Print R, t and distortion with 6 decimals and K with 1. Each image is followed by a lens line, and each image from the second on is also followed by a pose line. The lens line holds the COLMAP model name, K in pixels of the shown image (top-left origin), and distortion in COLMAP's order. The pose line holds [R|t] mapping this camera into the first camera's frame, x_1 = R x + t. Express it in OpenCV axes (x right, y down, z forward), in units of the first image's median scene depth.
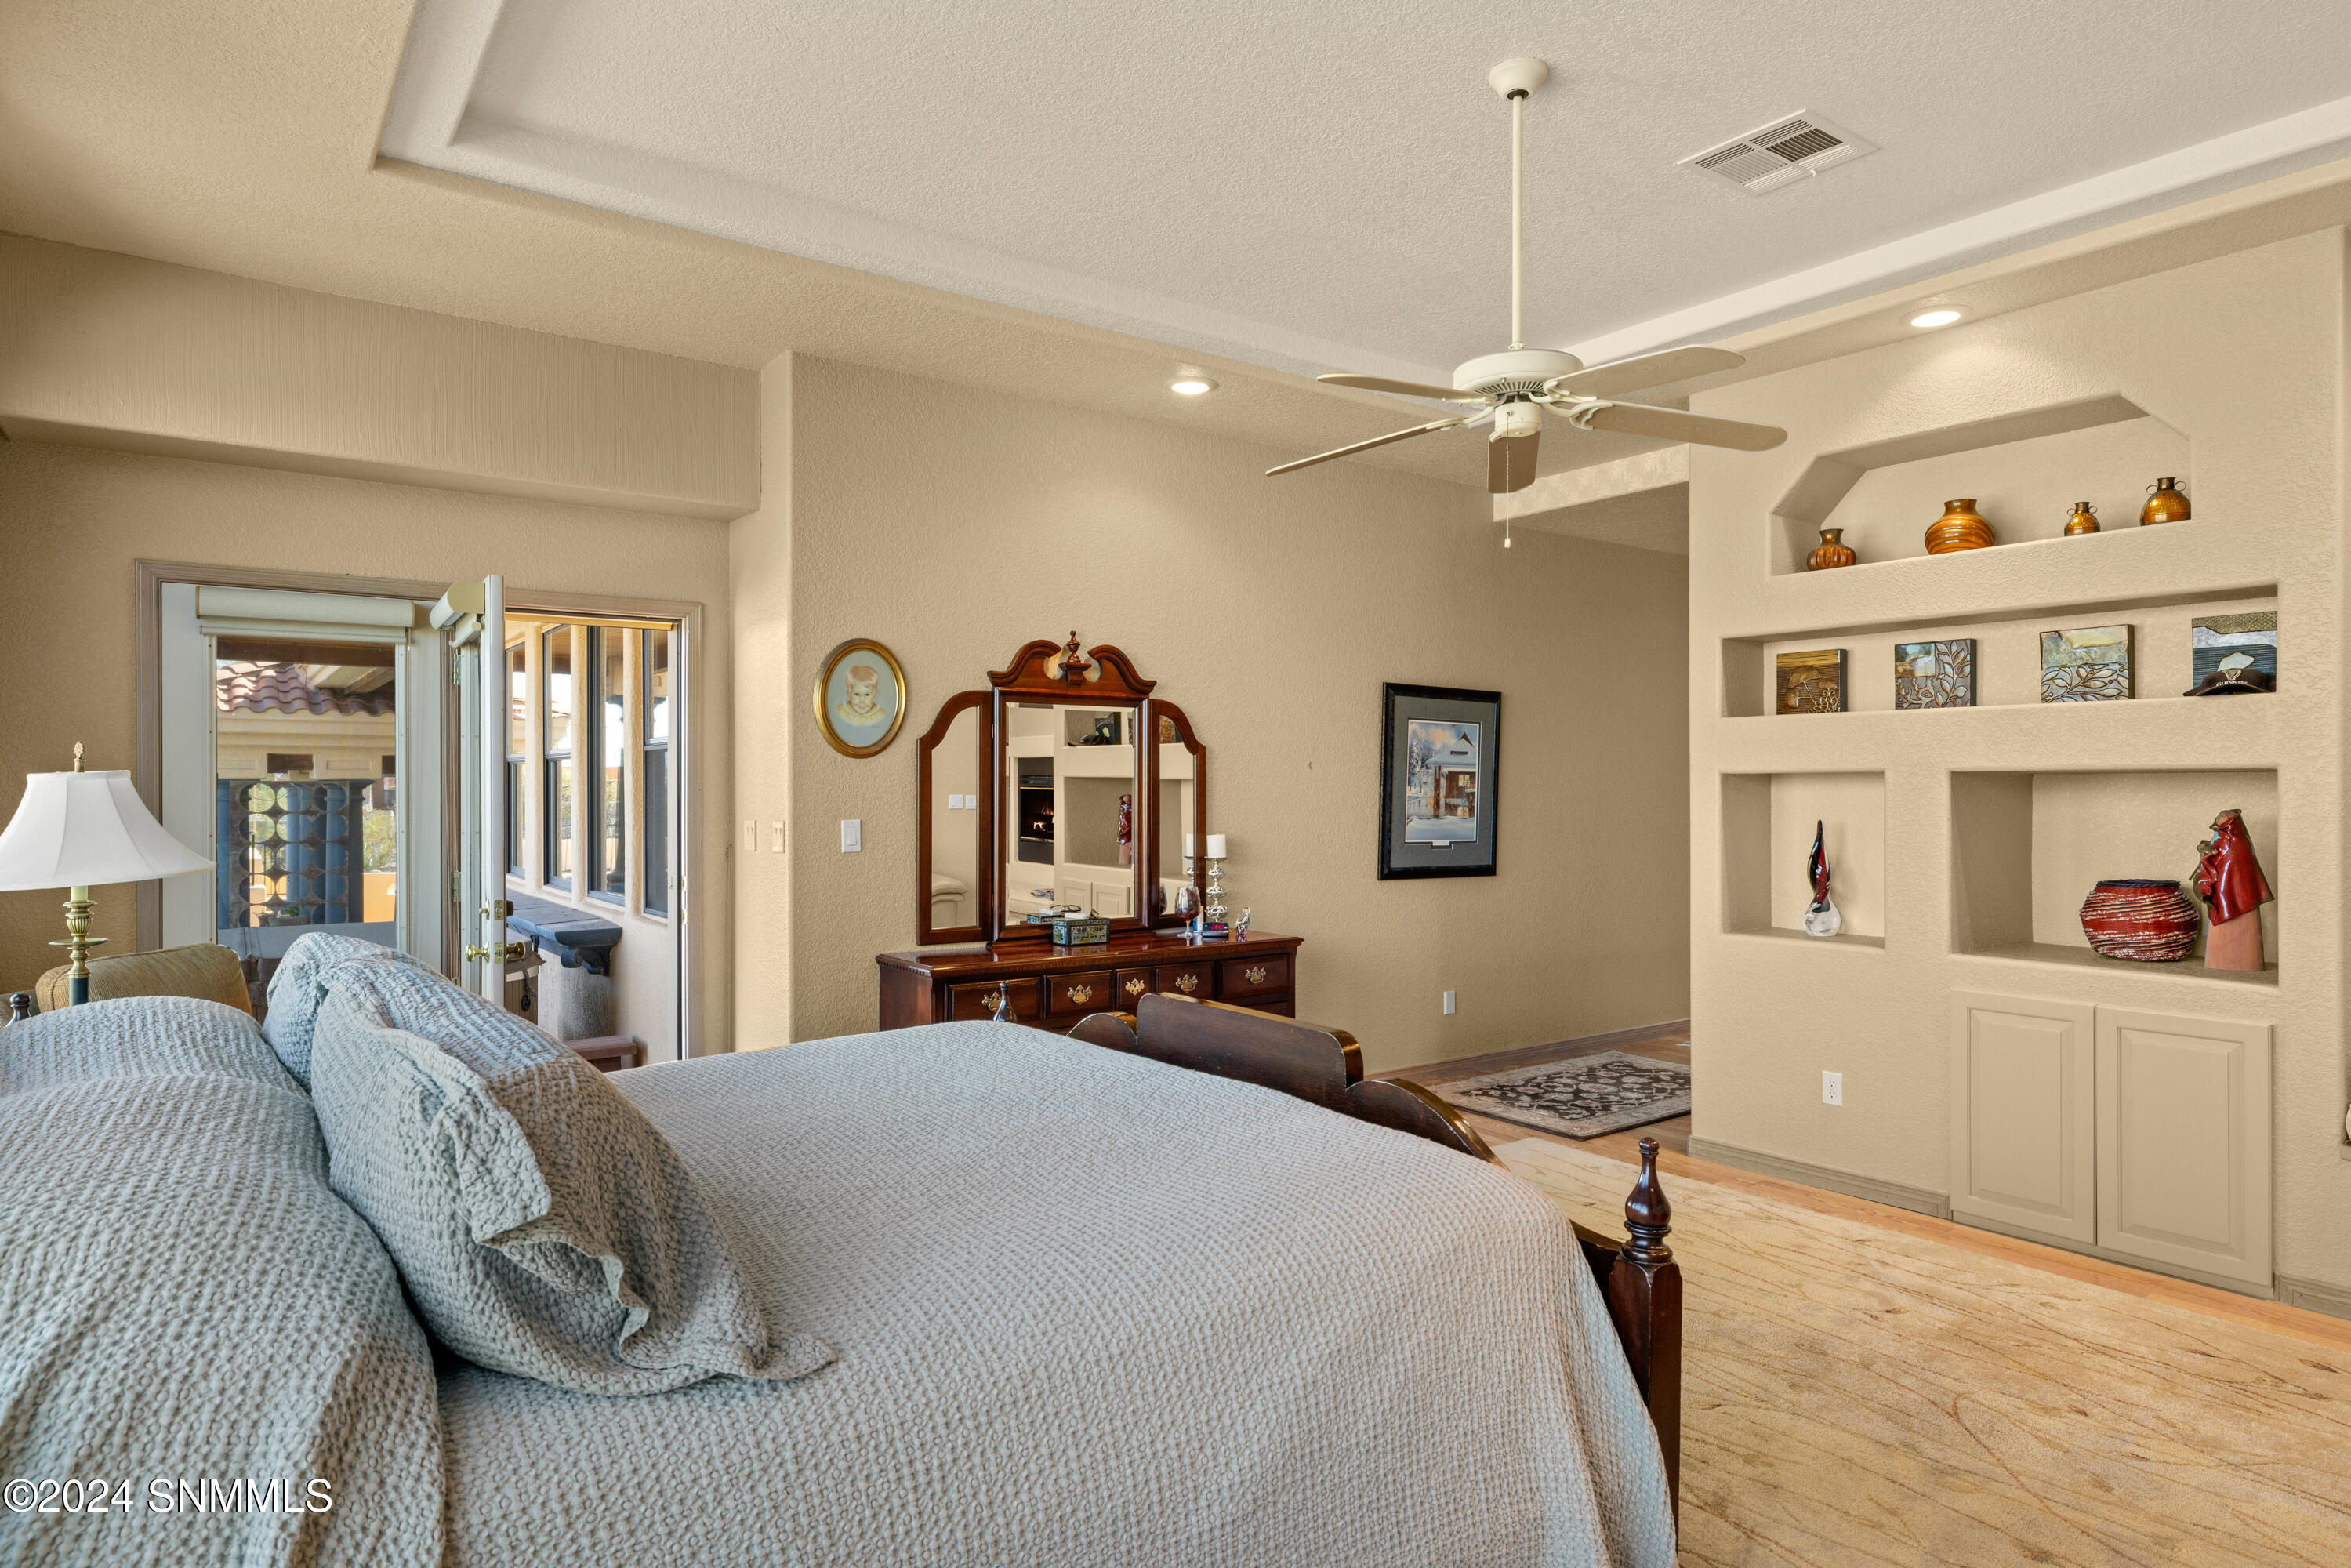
lens RADIAL K [[1331.4, 0, 1179.1], [0, 1331.4, 790.0], [0, 0, 1]] dist [-0.000632, -0.000856]
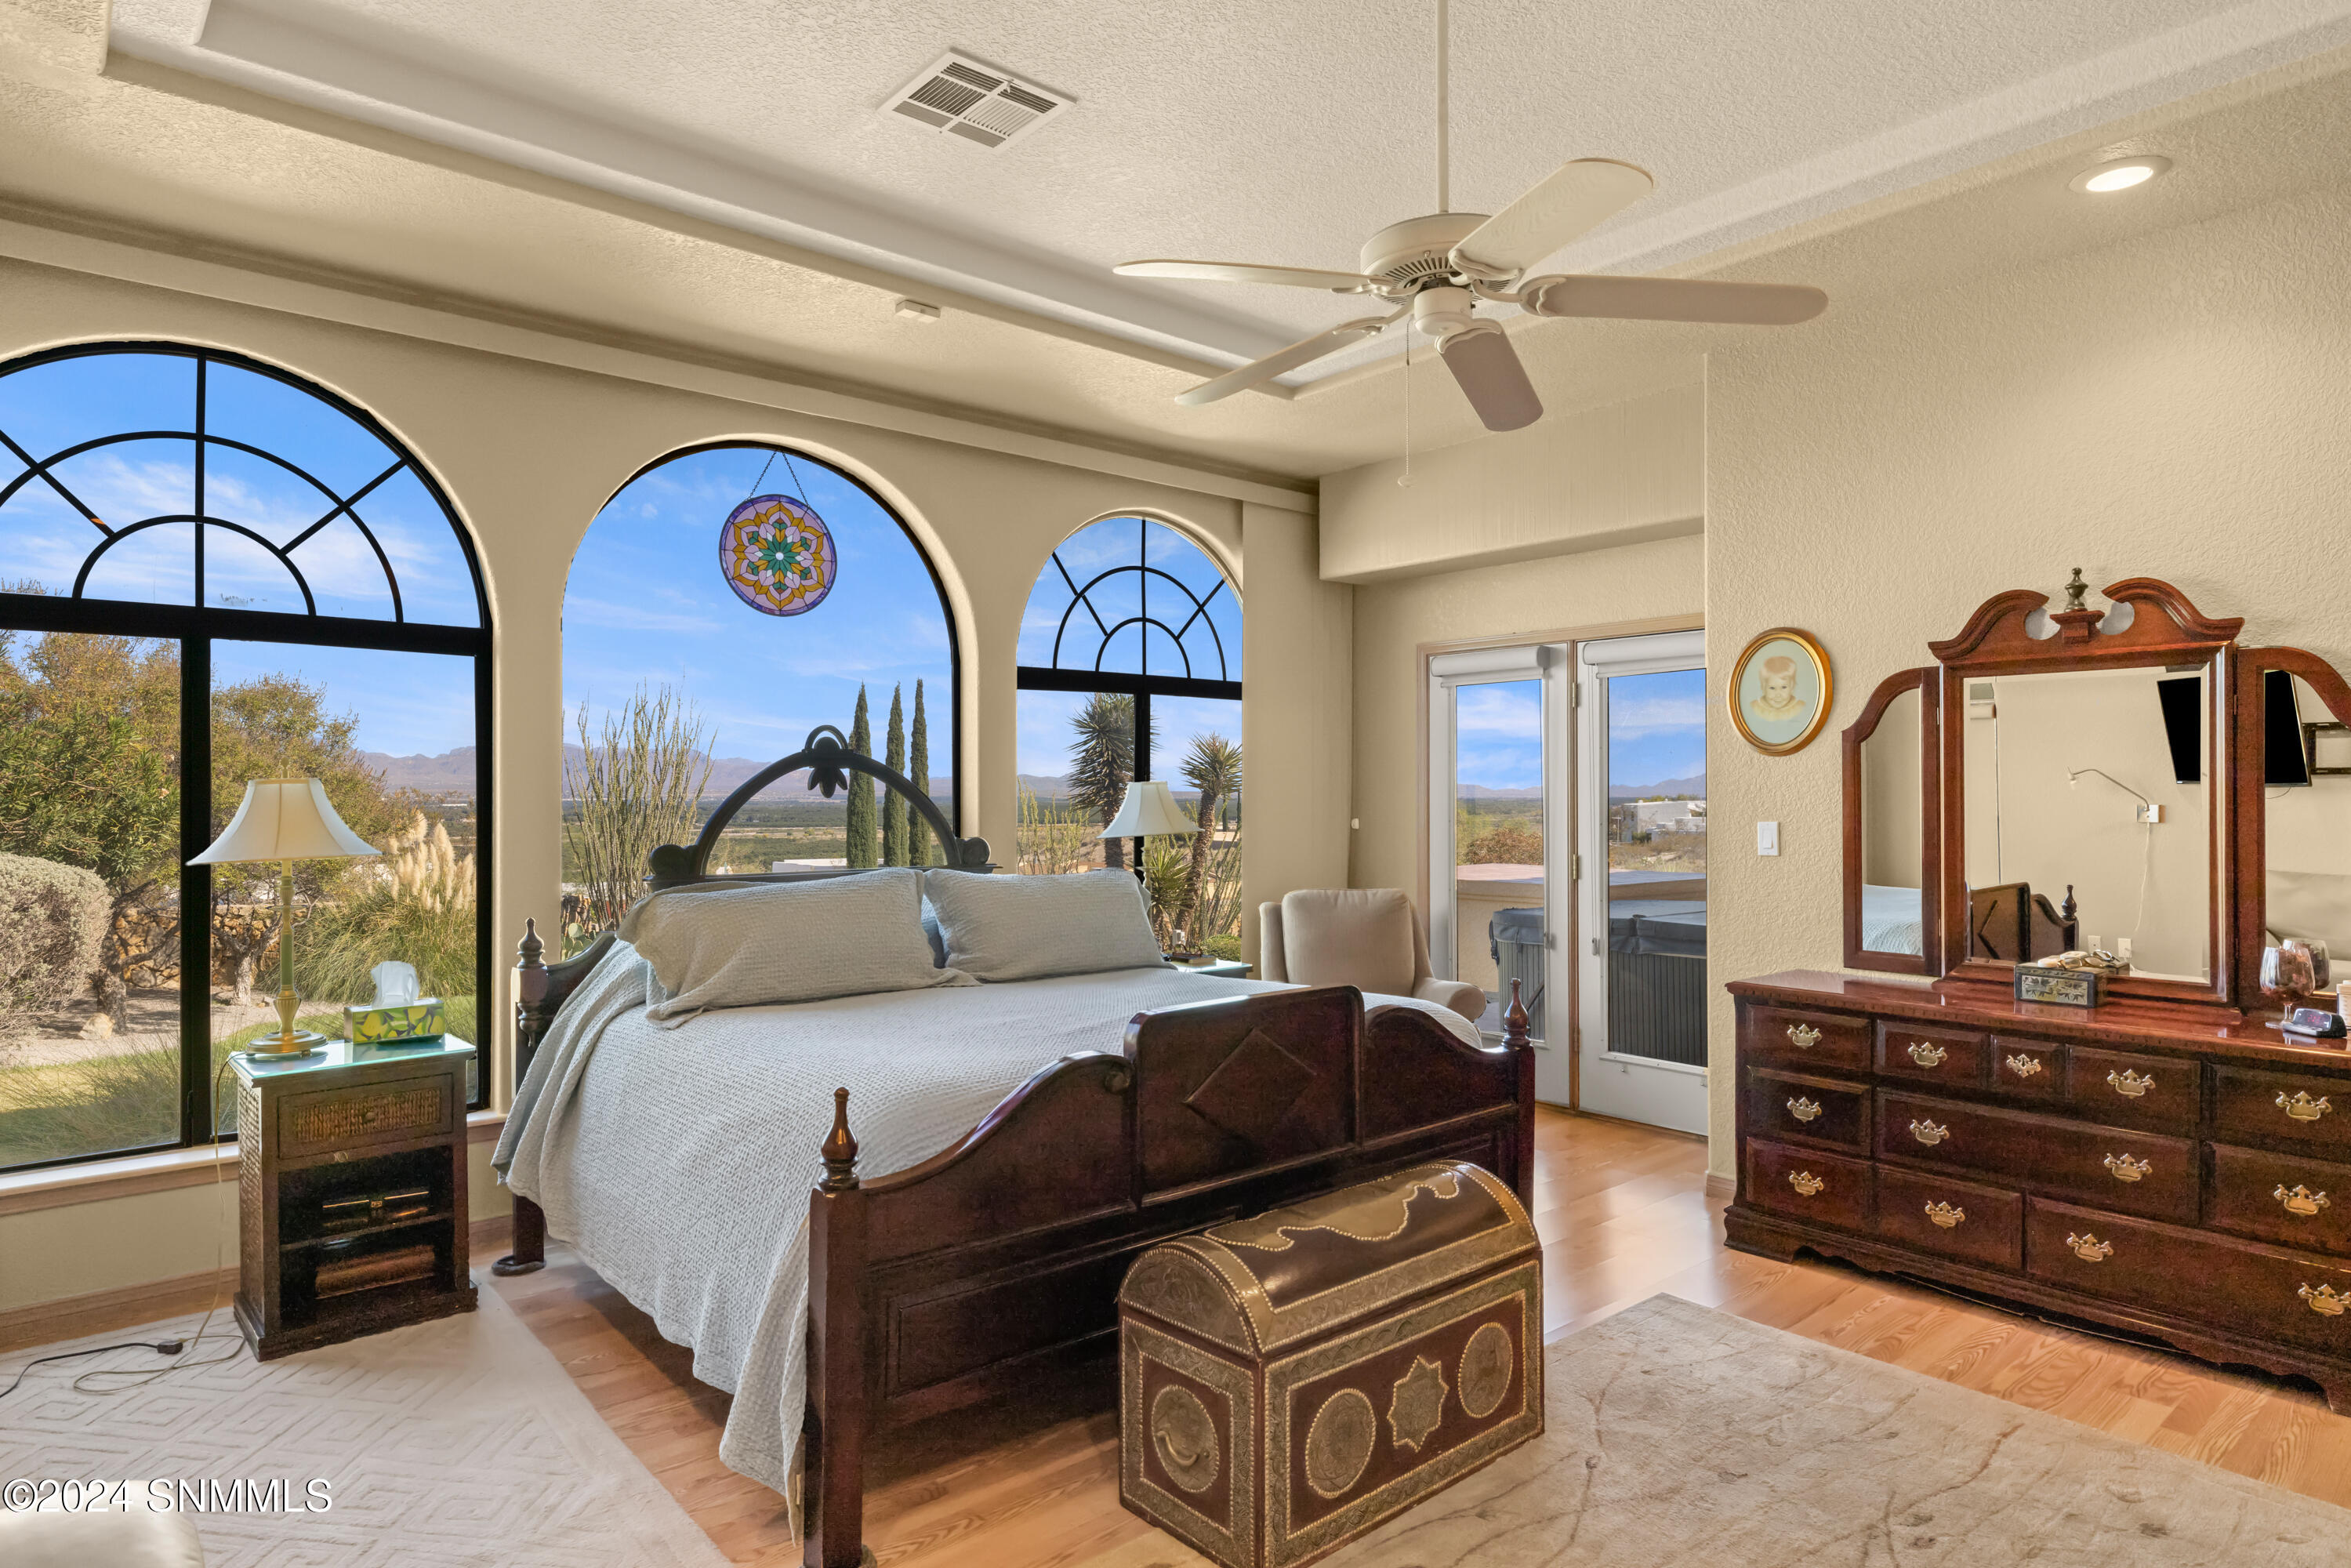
lens RADIAL K [[1331.4, 0, 1178.2], [0, 1331.4, 784.2], [0, 0, 1]] dist [-0.000632, -0.000856]
pose [[0.054587, -0.001926, -0.998507, 0.637240], [0.003727, 0.999992, -0.001725, -0.003562], [0.998502, -0.003627, 0.054594, 0.497362]]
